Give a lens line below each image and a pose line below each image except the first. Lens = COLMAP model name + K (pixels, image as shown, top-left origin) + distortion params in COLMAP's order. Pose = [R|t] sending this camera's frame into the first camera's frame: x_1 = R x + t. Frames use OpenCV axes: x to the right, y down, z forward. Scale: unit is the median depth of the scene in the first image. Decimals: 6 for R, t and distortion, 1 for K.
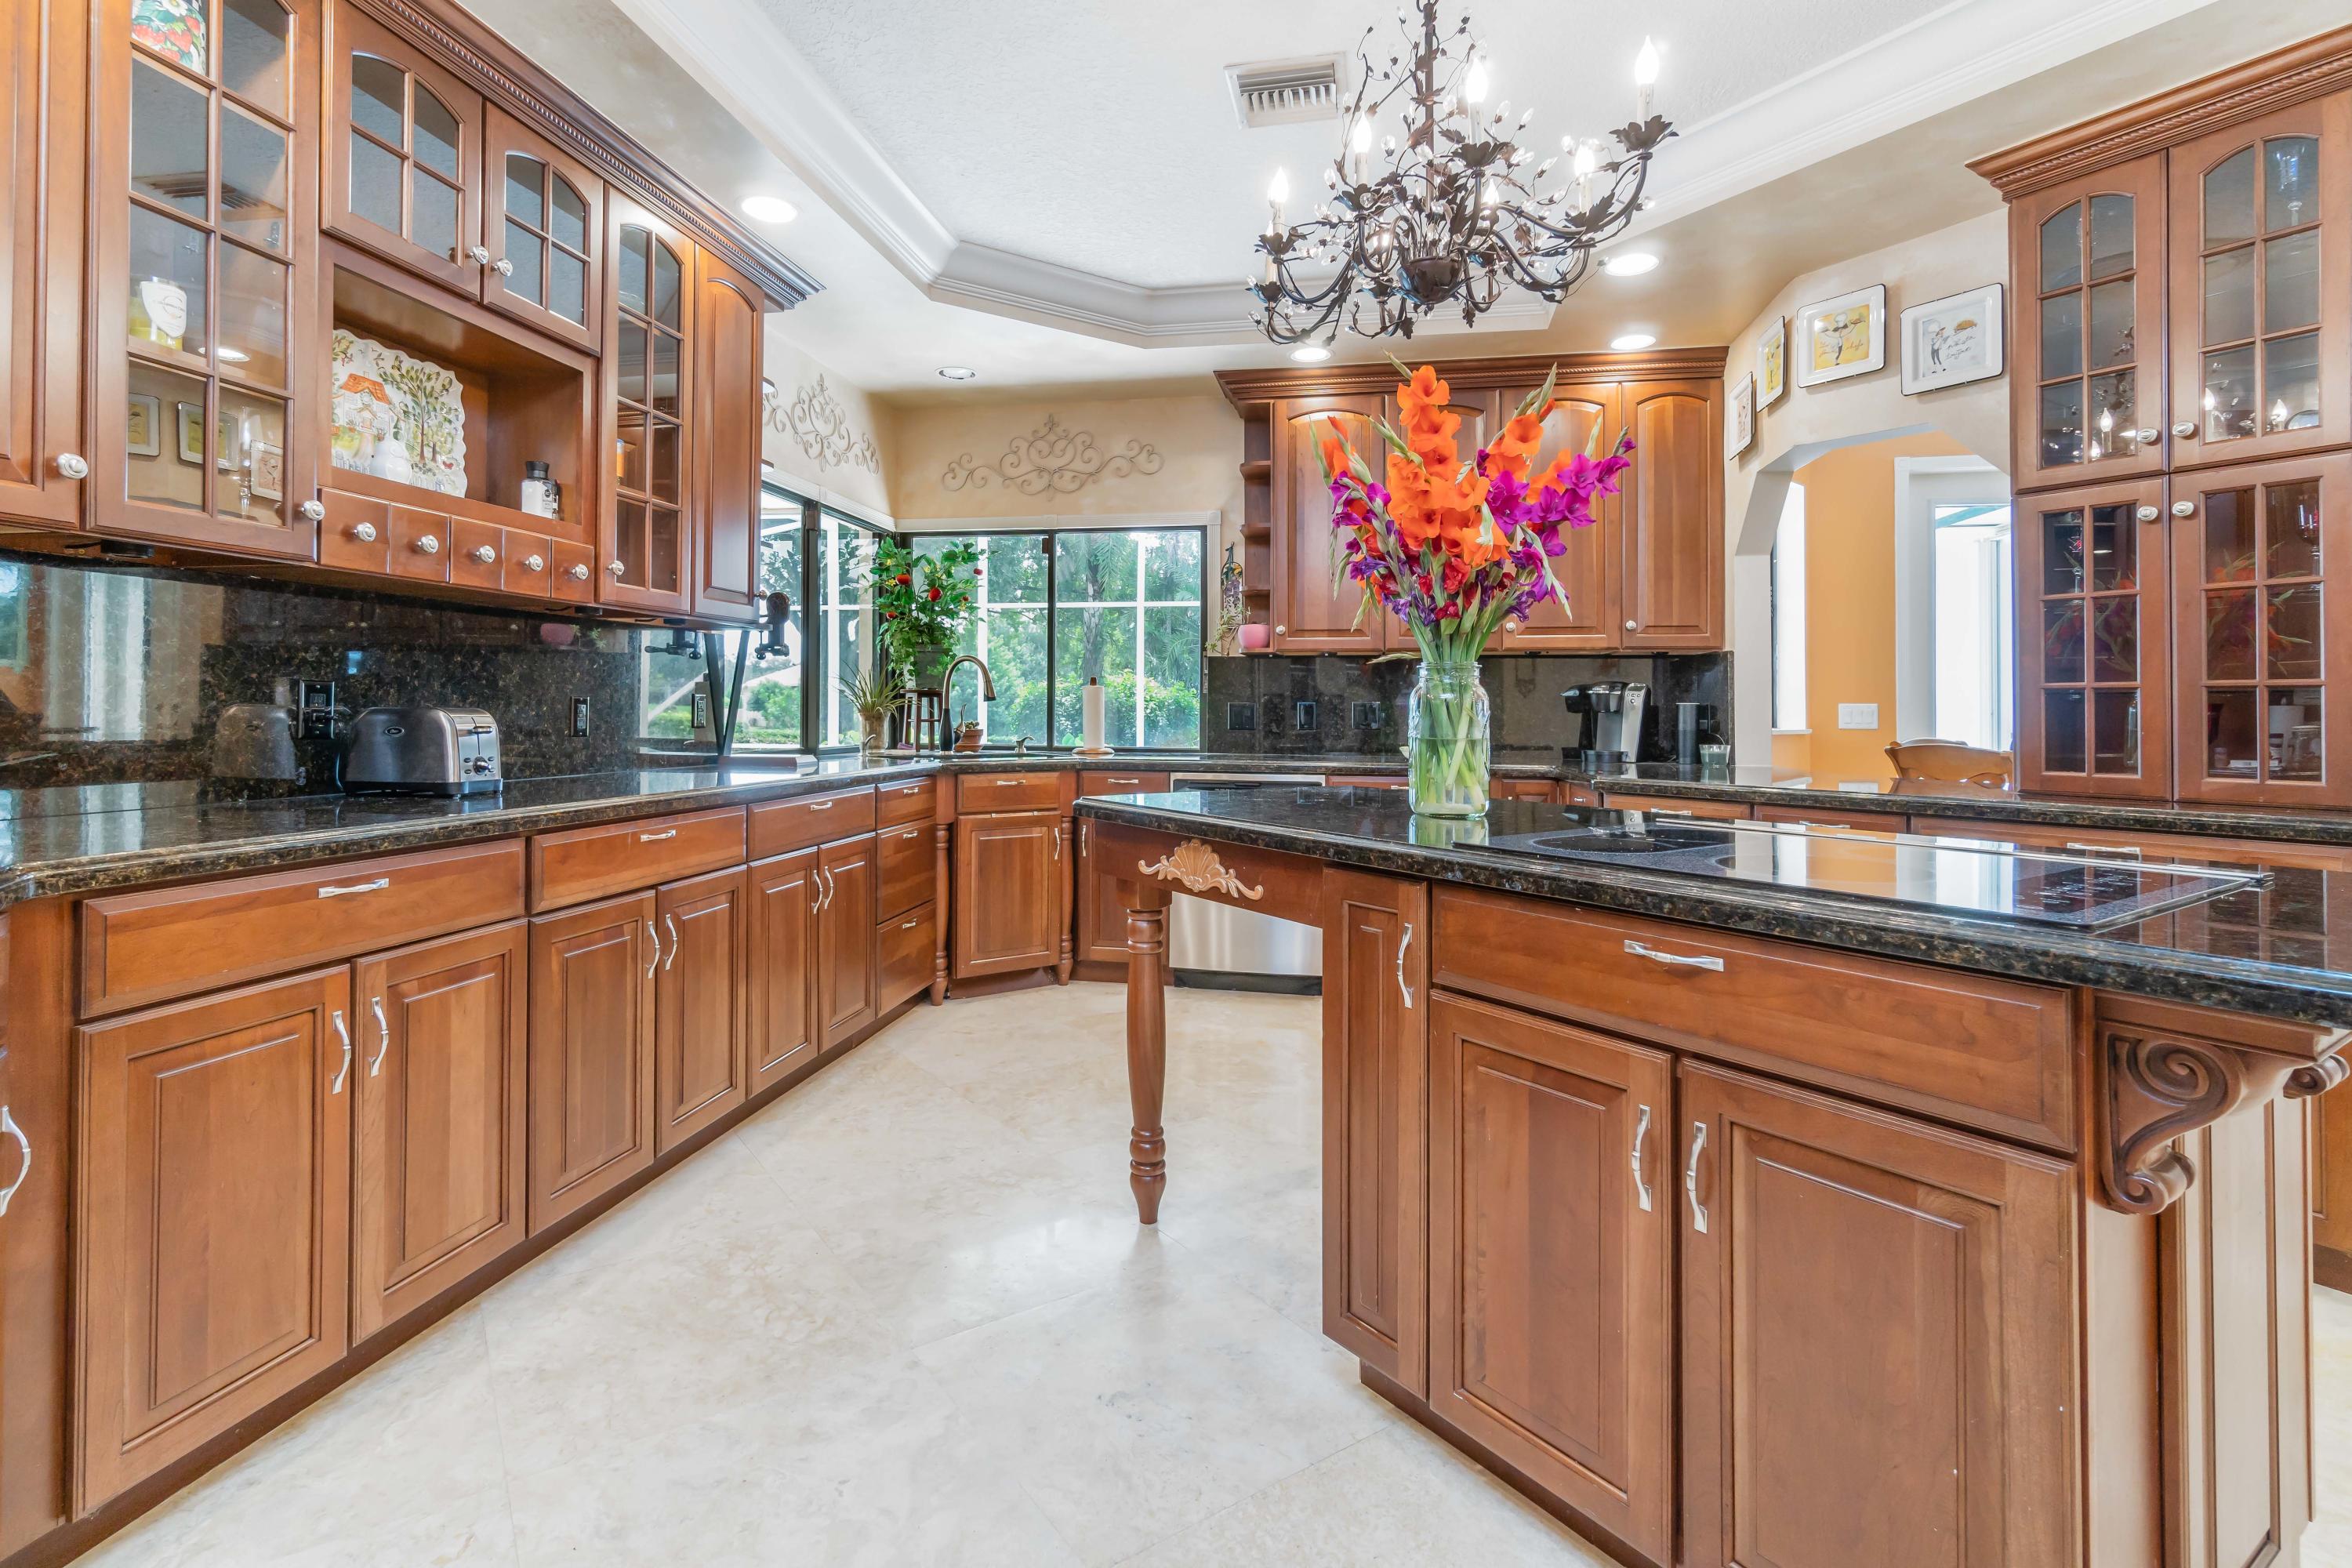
lens RADIAL K [[1105.9, 0, 1169.5], [0, 1105.9, 704.8], [0, 0, 1]] dist [-0.001264, 0.008325]
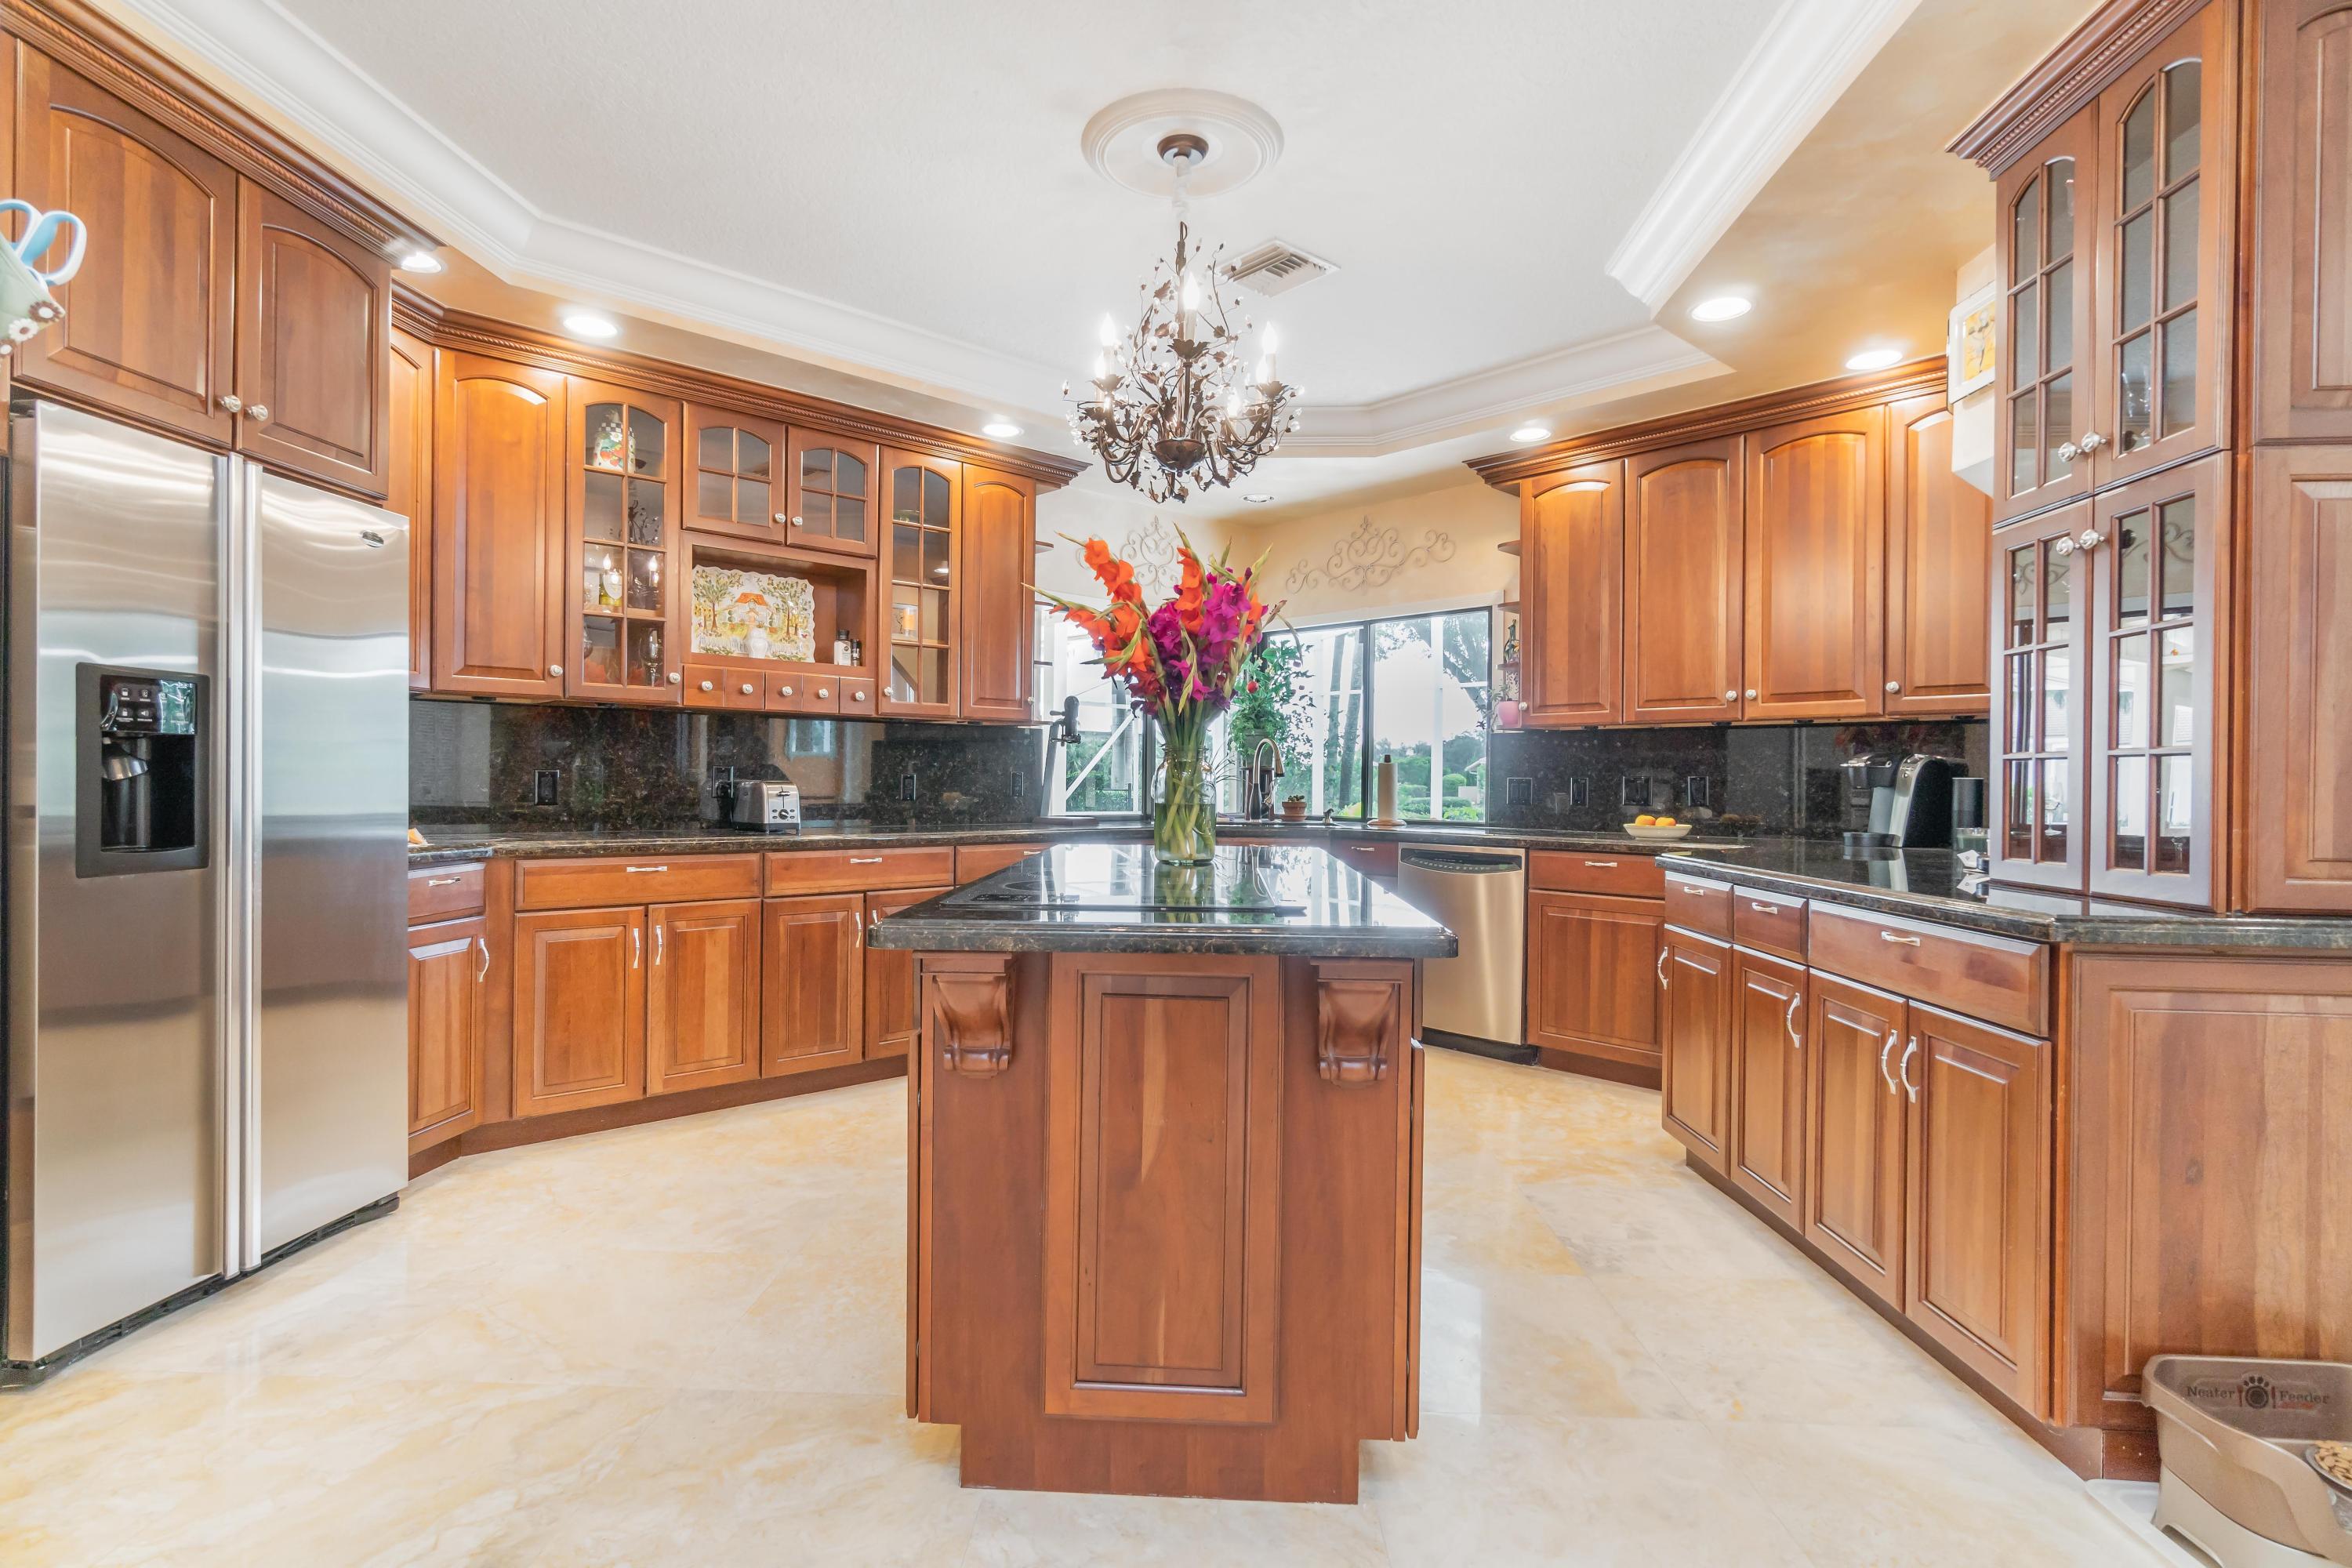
lens RADIAL K [[1156.2, 0, 1176.0], [0, 1156.2, 791.2], [0, 0, 1]] dist [0.001529, 0.000694]
pose [[0.806589, 0.007057, -0.591070, 0.521369], [-0.001782, 0.999953, 0.009506, 0.000687], [0.591110, -0.006614, 0.806564, -0.051025]]
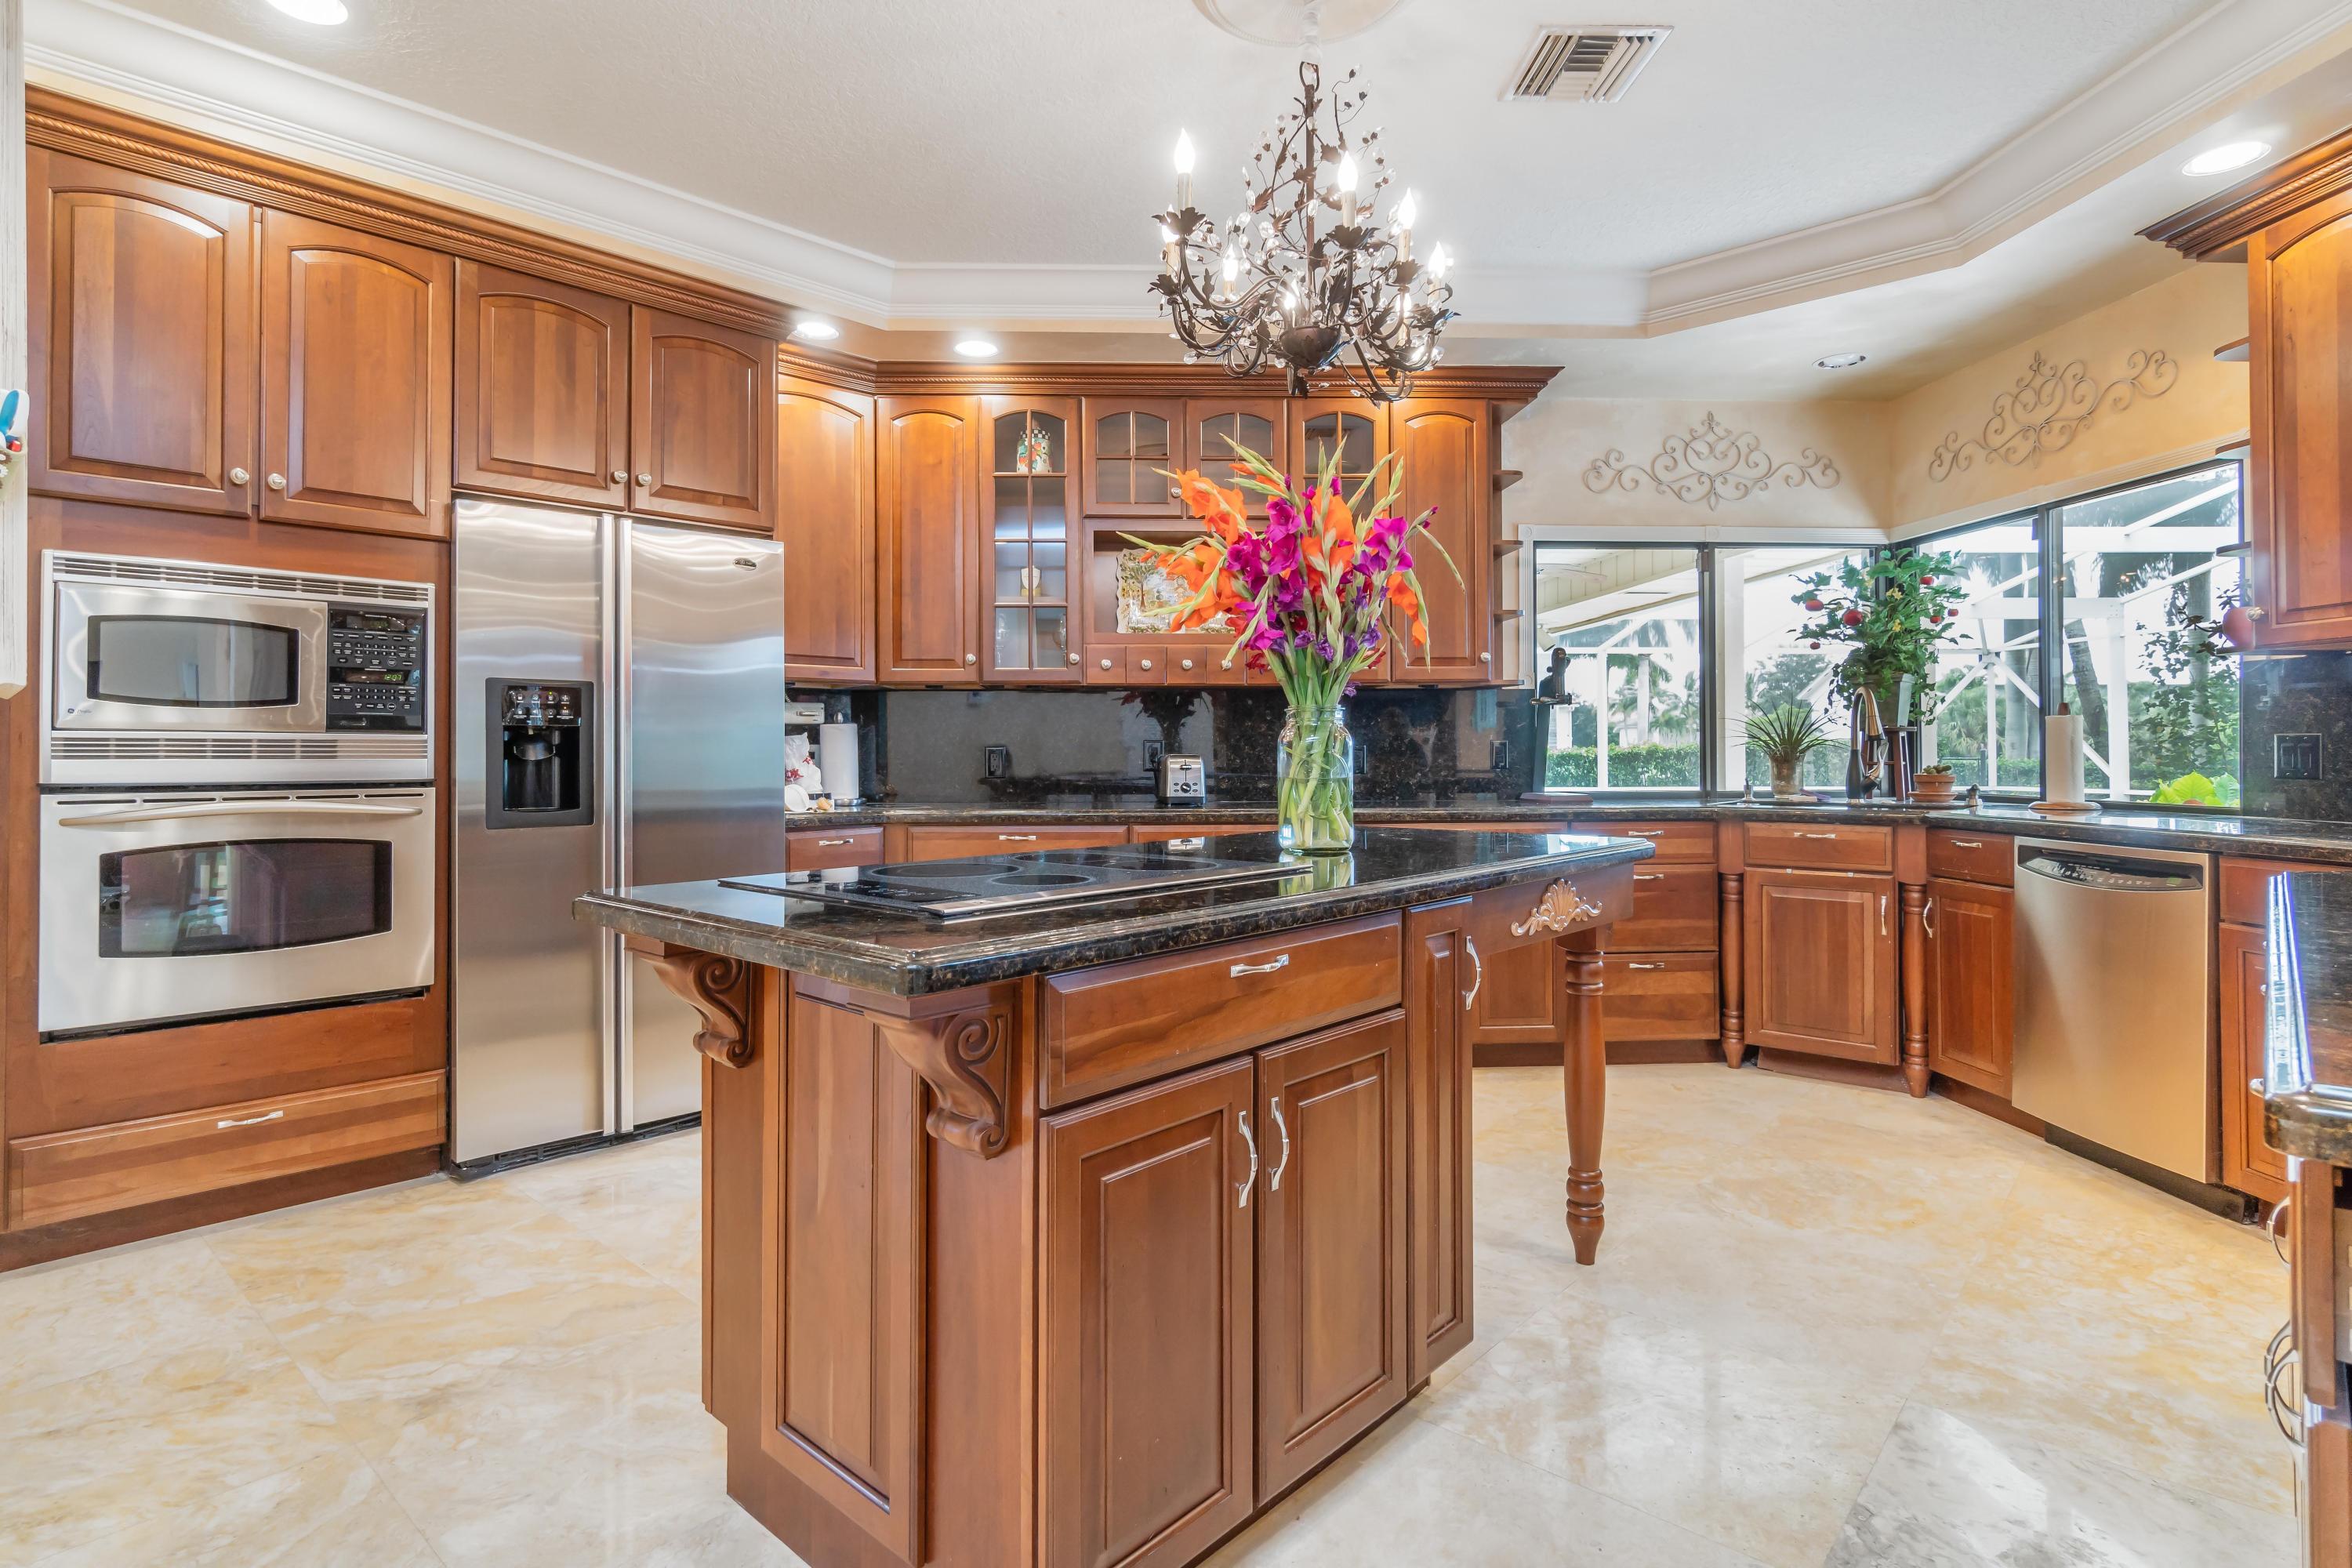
lens RADIAL K [[1197.0, 0, 1171.1], [0, 1197.0, 746.9], [0, 0, 1]] dist [-0.002719, 0.000021]
pose [[0.237336, -0.011561, -0.971359, 0.655139], [0.011115, 0.999896, -0.009184, 0.004772], [0.971364, -0.008617, 0.237439, 0.299616]]
